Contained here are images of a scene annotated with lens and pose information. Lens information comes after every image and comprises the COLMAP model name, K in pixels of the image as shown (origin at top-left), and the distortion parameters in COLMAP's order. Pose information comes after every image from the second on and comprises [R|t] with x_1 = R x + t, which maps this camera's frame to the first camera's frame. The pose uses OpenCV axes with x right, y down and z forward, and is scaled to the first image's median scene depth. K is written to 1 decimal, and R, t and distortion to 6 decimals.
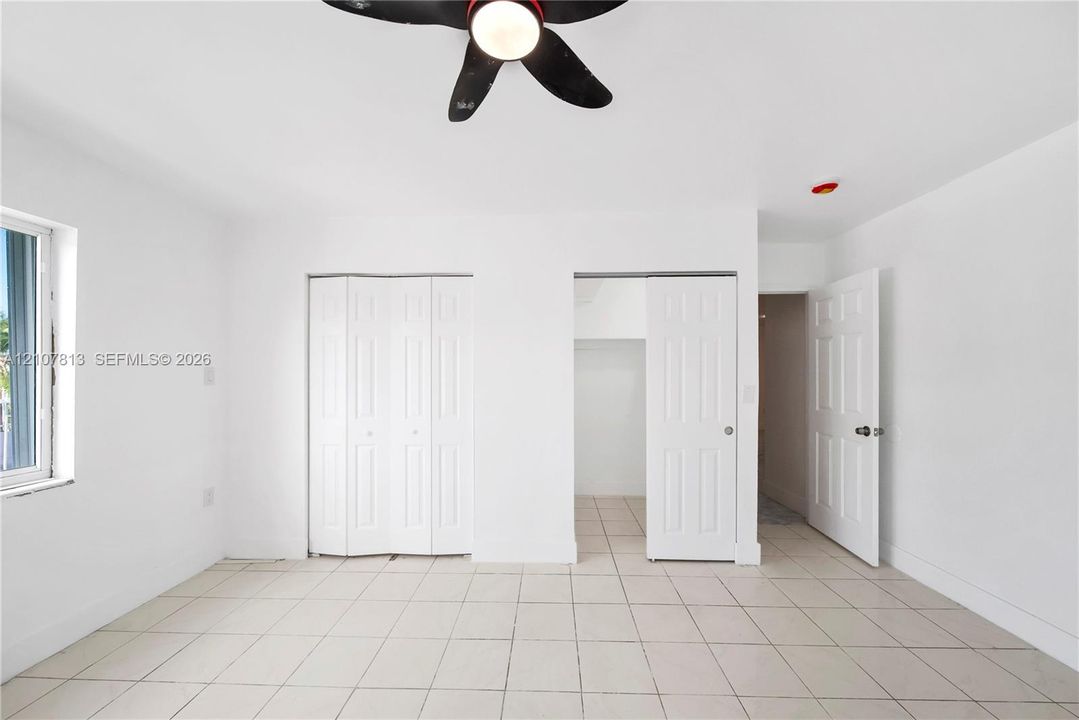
lens RADIAL K [[383.9, 0, 540.9], [0, 383.9, 365.2], [0, 0, 1]] dist [-0.000046, -0.000014]
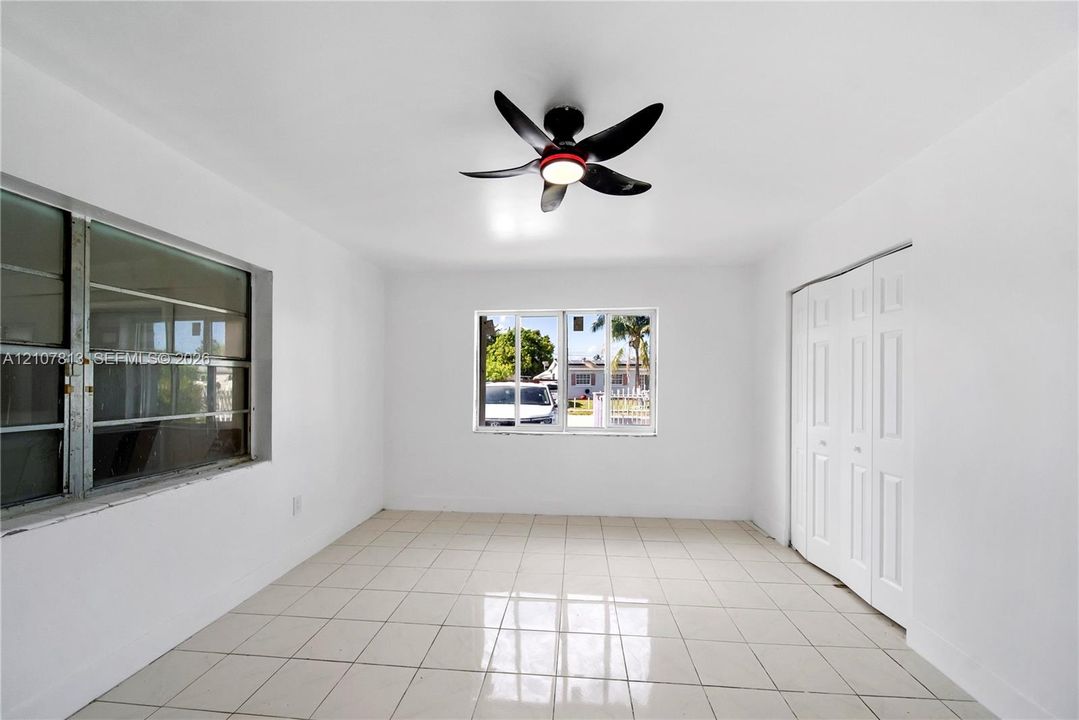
lens RADIAL K [[400.0, 0, 539.1], [0, 400.0, 352.7], [0, 0, 1]] dist [0.000637, 0.000055]
pose [[-0.061992, -0.070844, -0.995559, 0.625836], [0.019246, 0.997207, -0.072160, 0.011320], [0.997891, -0.023634, -0.060455, 0.363816]]
